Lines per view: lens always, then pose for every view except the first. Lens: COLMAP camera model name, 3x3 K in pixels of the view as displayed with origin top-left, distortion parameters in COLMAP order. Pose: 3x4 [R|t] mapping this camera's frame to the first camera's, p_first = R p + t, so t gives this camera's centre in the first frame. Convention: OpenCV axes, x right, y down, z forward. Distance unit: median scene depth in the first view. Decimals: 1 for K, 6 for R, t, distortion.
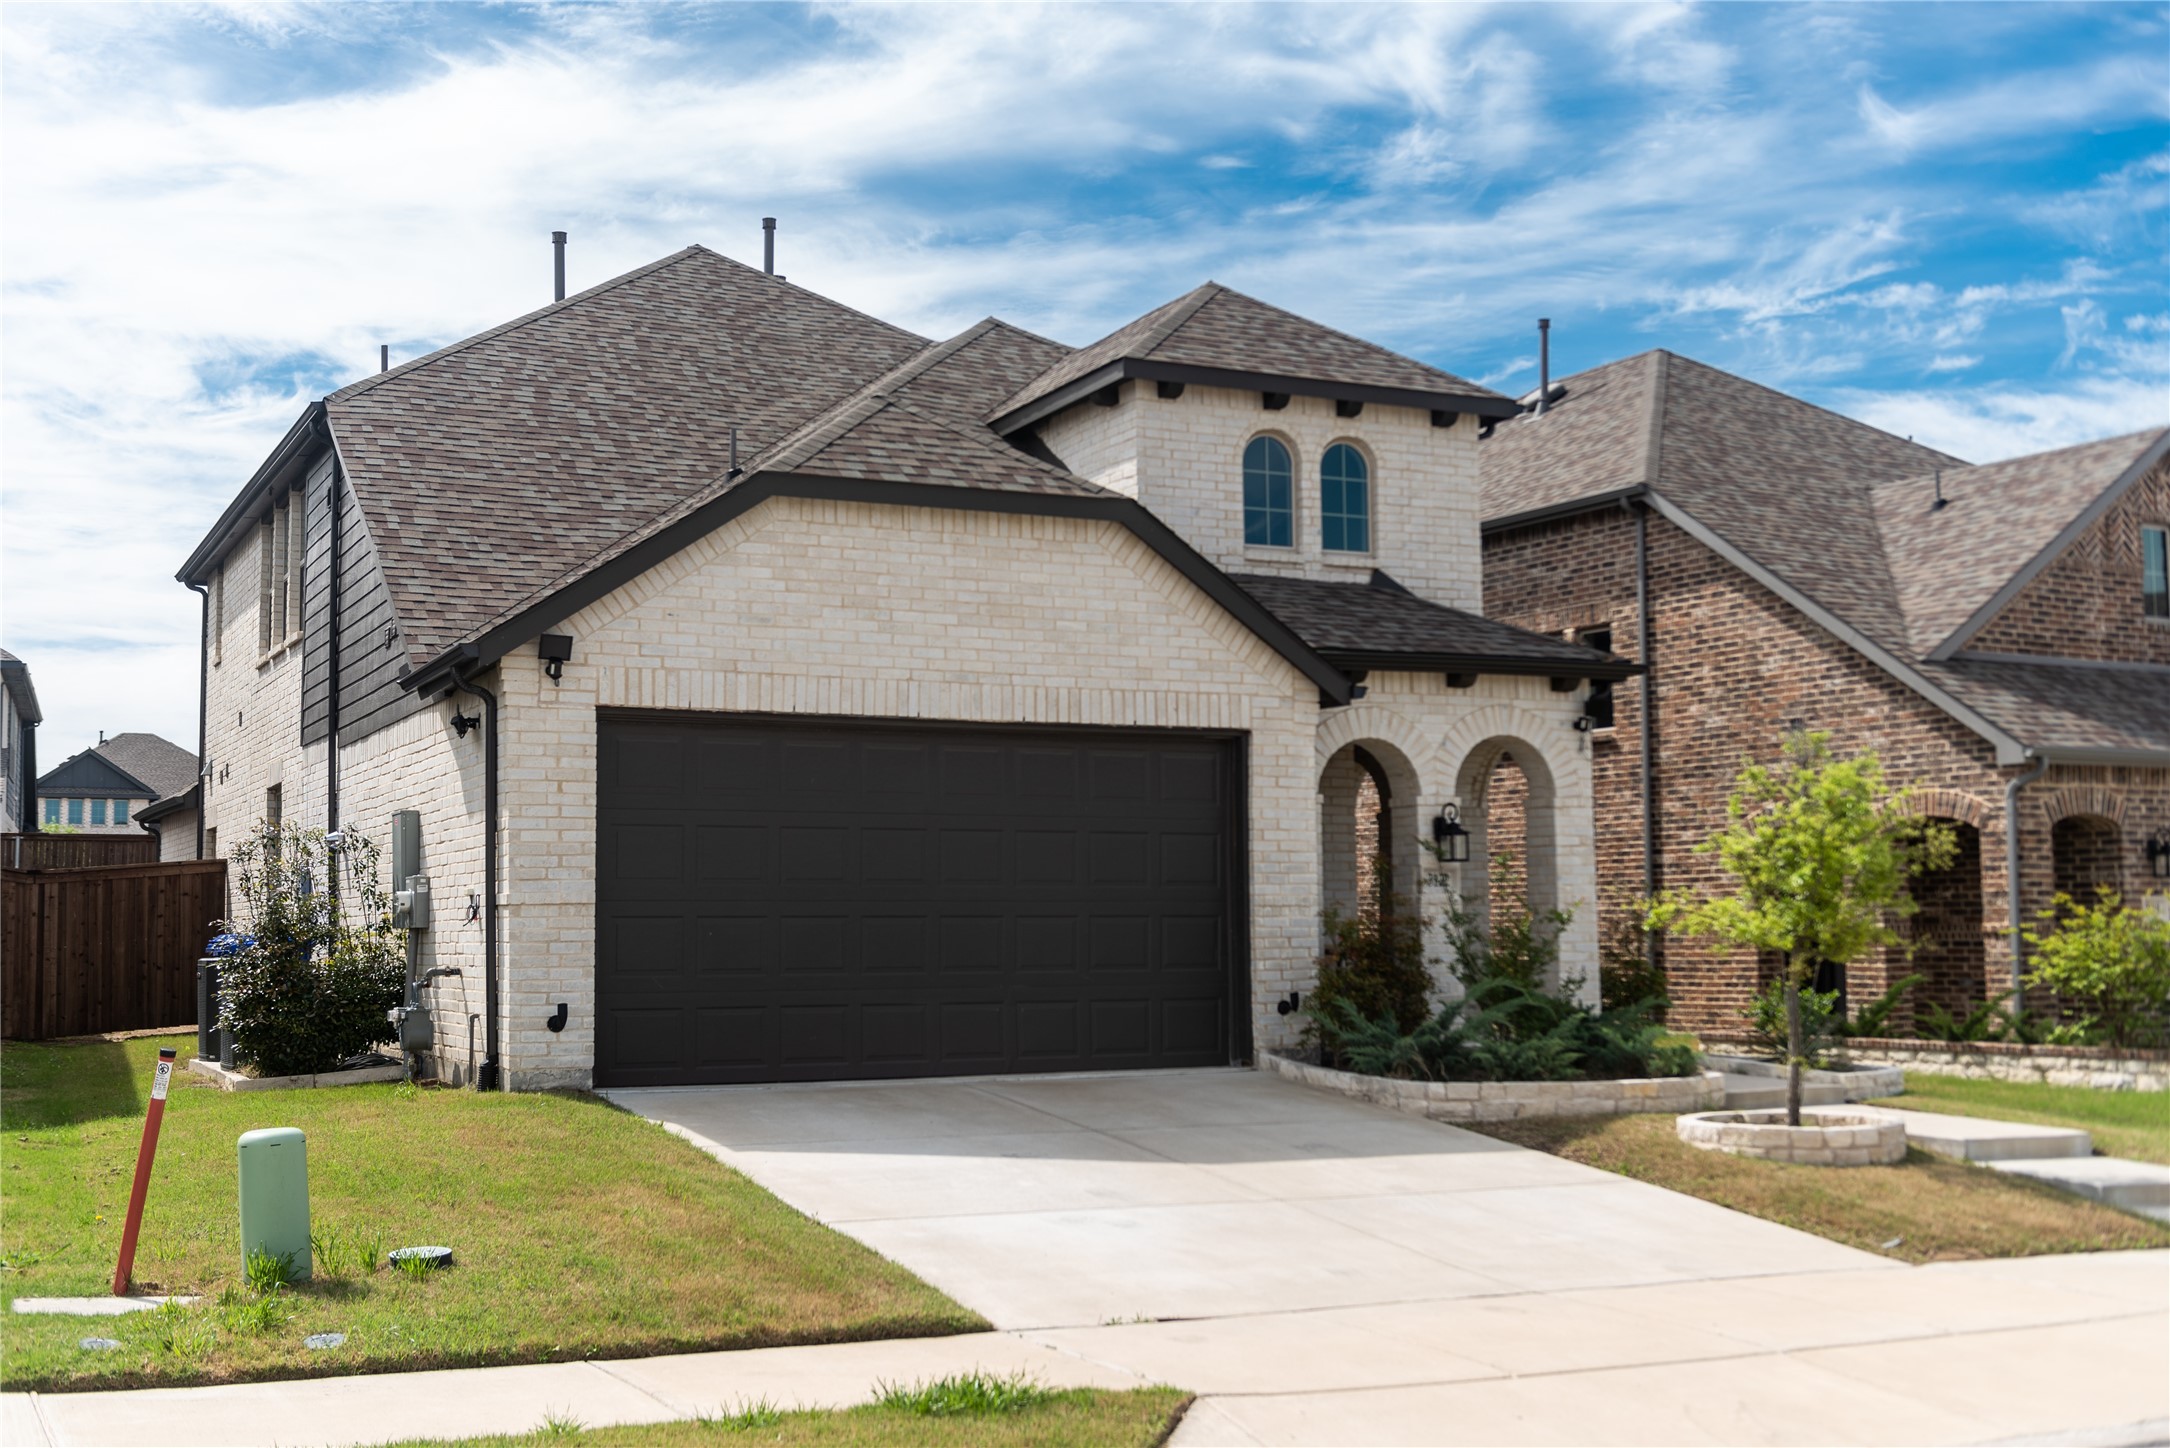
lens RADIAL K [[2326.2, 0, 1170.0], [0, 2326.2, 728.6], [0, 0, 1]] dist [0.015213, 0.005720]
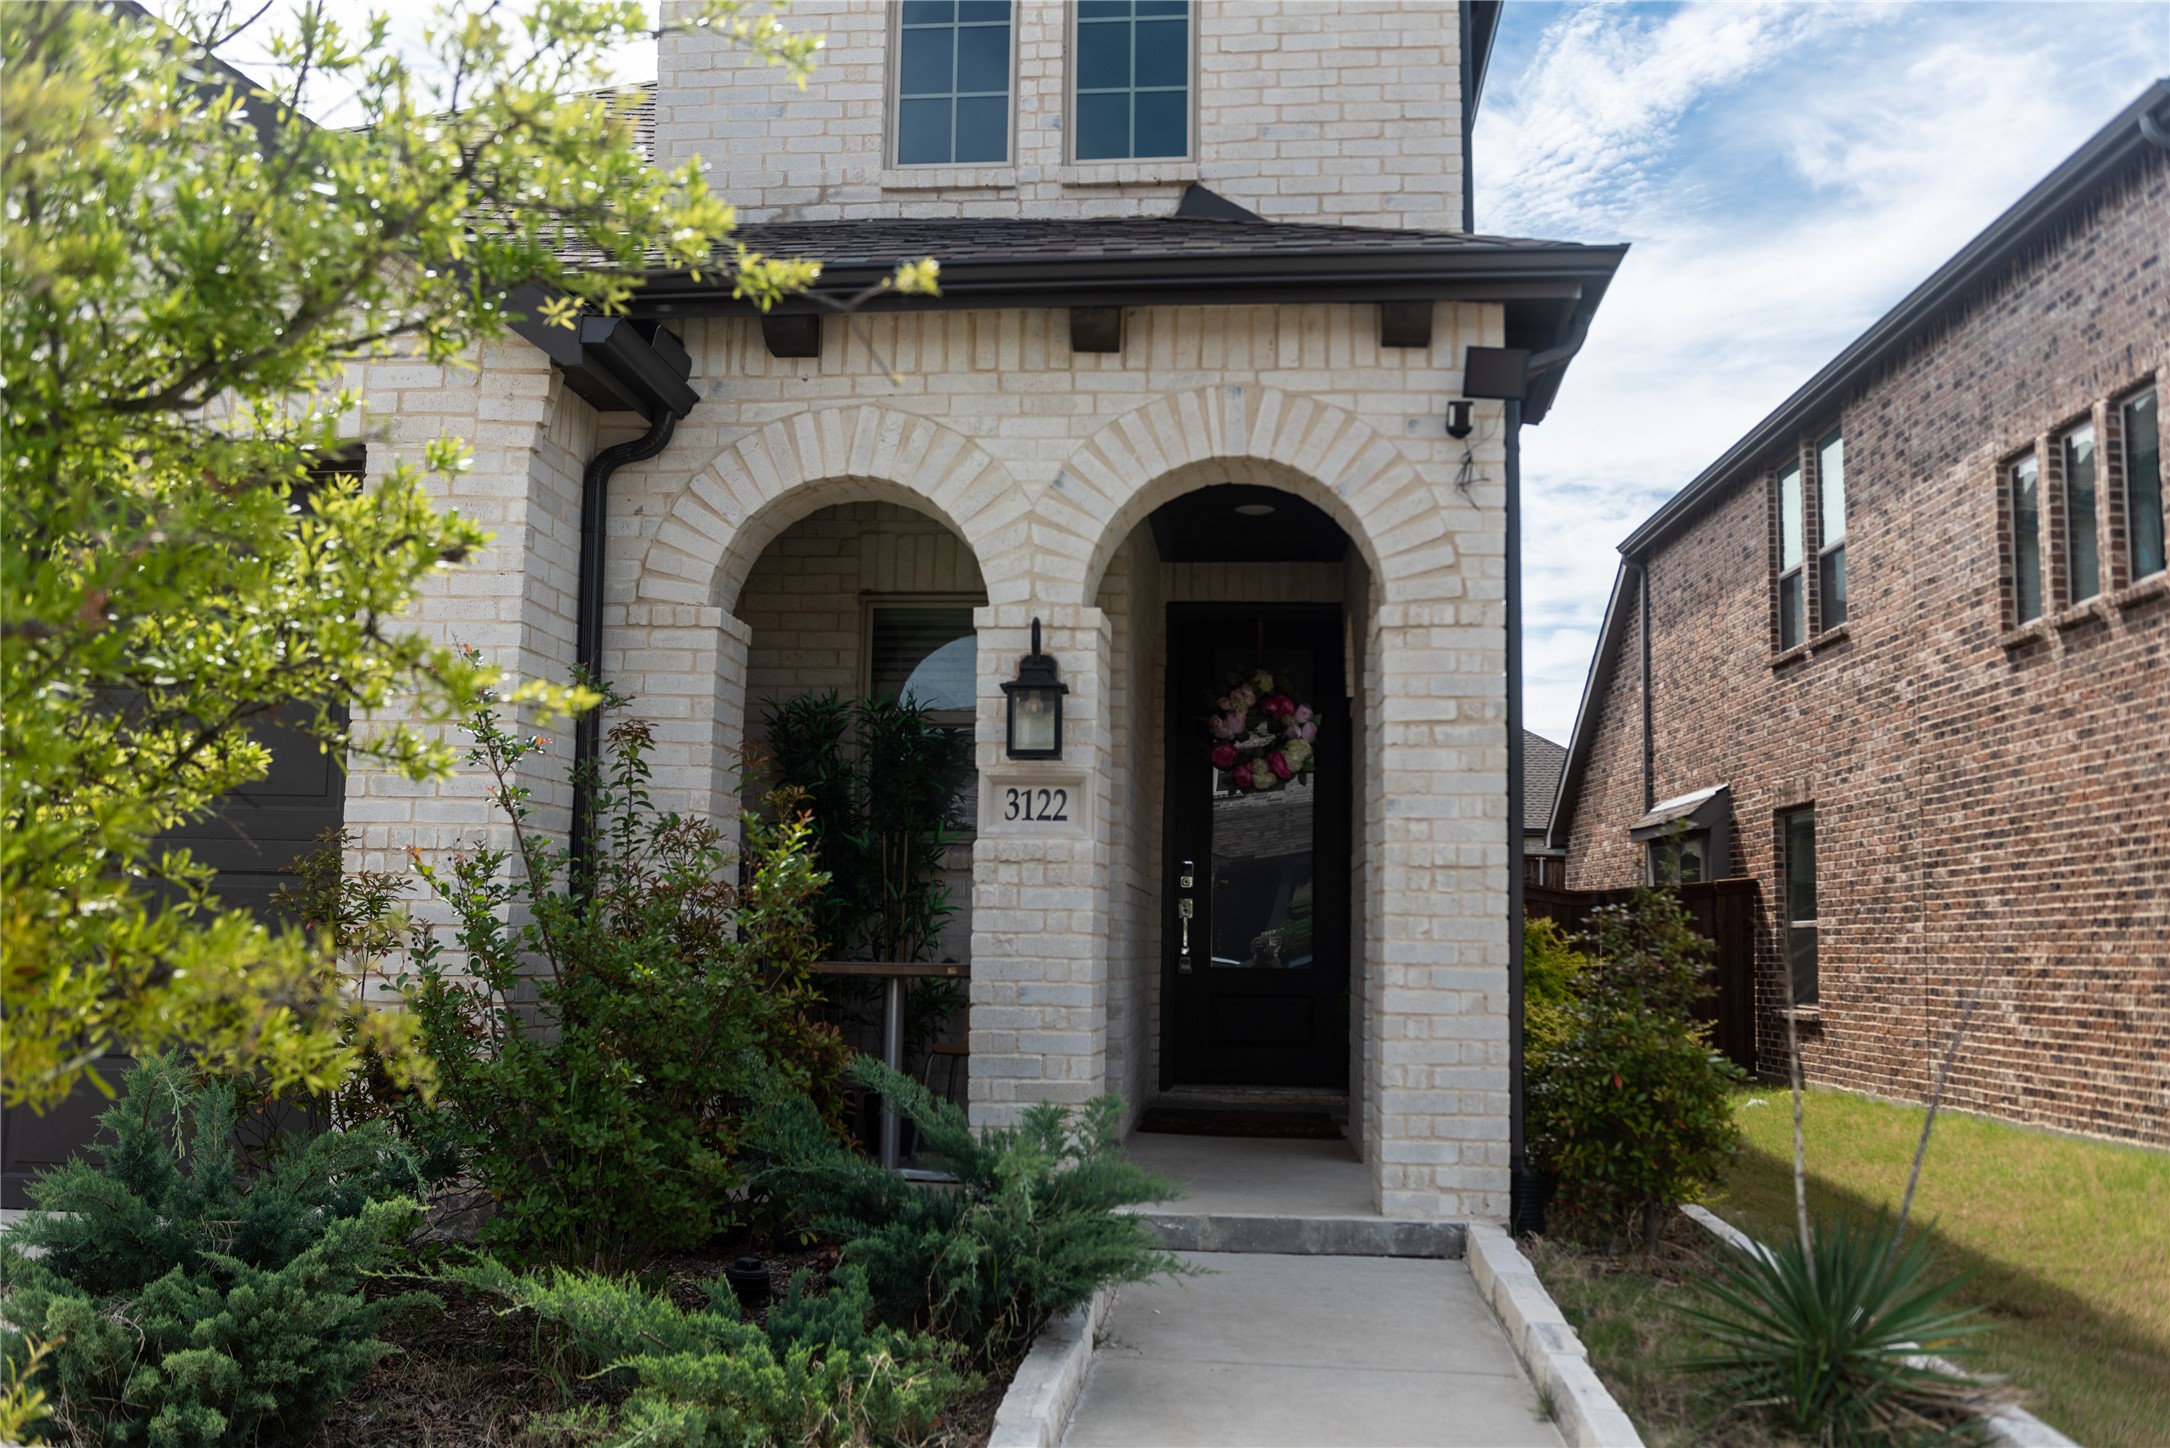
lens RADIAL K [[1946.3, 0, 1096.1], [0, 1946.3, 720.0], [0, 0, 1]] dist [-0.024557, -0.004872]
pose [[0.836371, -0.037256, -0.546897, 0.315449], [0.021487, 0.999149, -0.035204, 0.062082], [0.547743, 0.017693, 0.836459, 0.709821]]
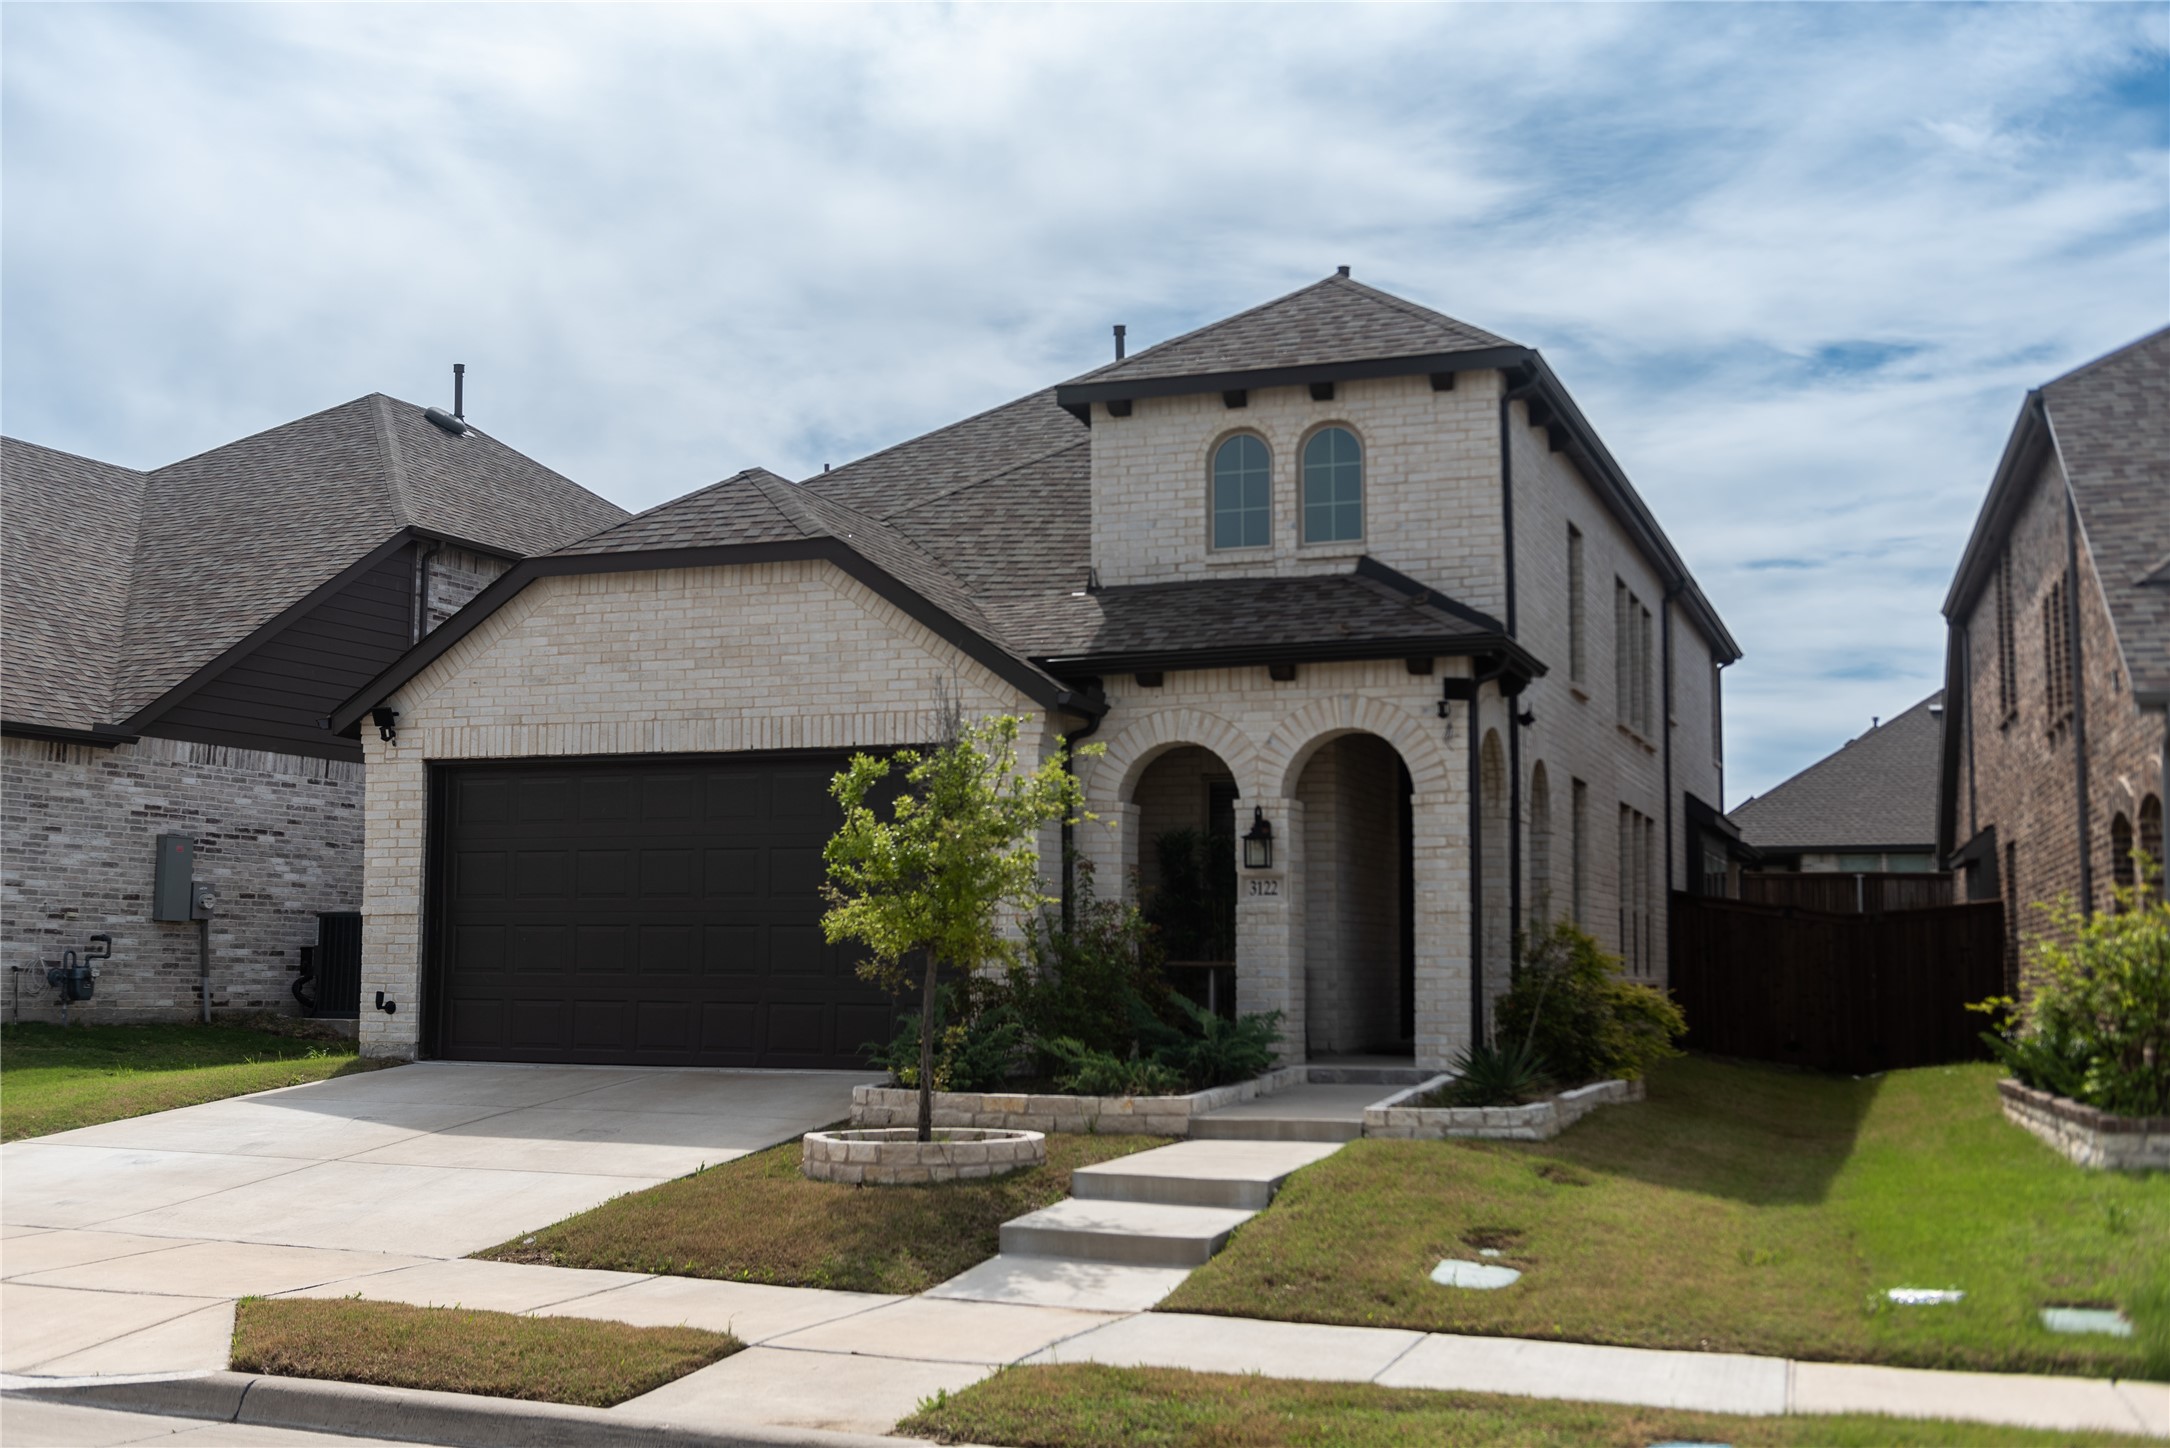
lens RADIAL K [[2326.2, 0, 1170.0], [0, 2326.2, 728.6], [0, 0, 1]] dist [0.015213, 0.005720]
pose [[0.693126, -0.064985, -0.717881, 0.760938], [0.052131, 0.997839, -0.039994, 0.036428], [0.718929, -0.009703, 0.695016, 0.323668]]
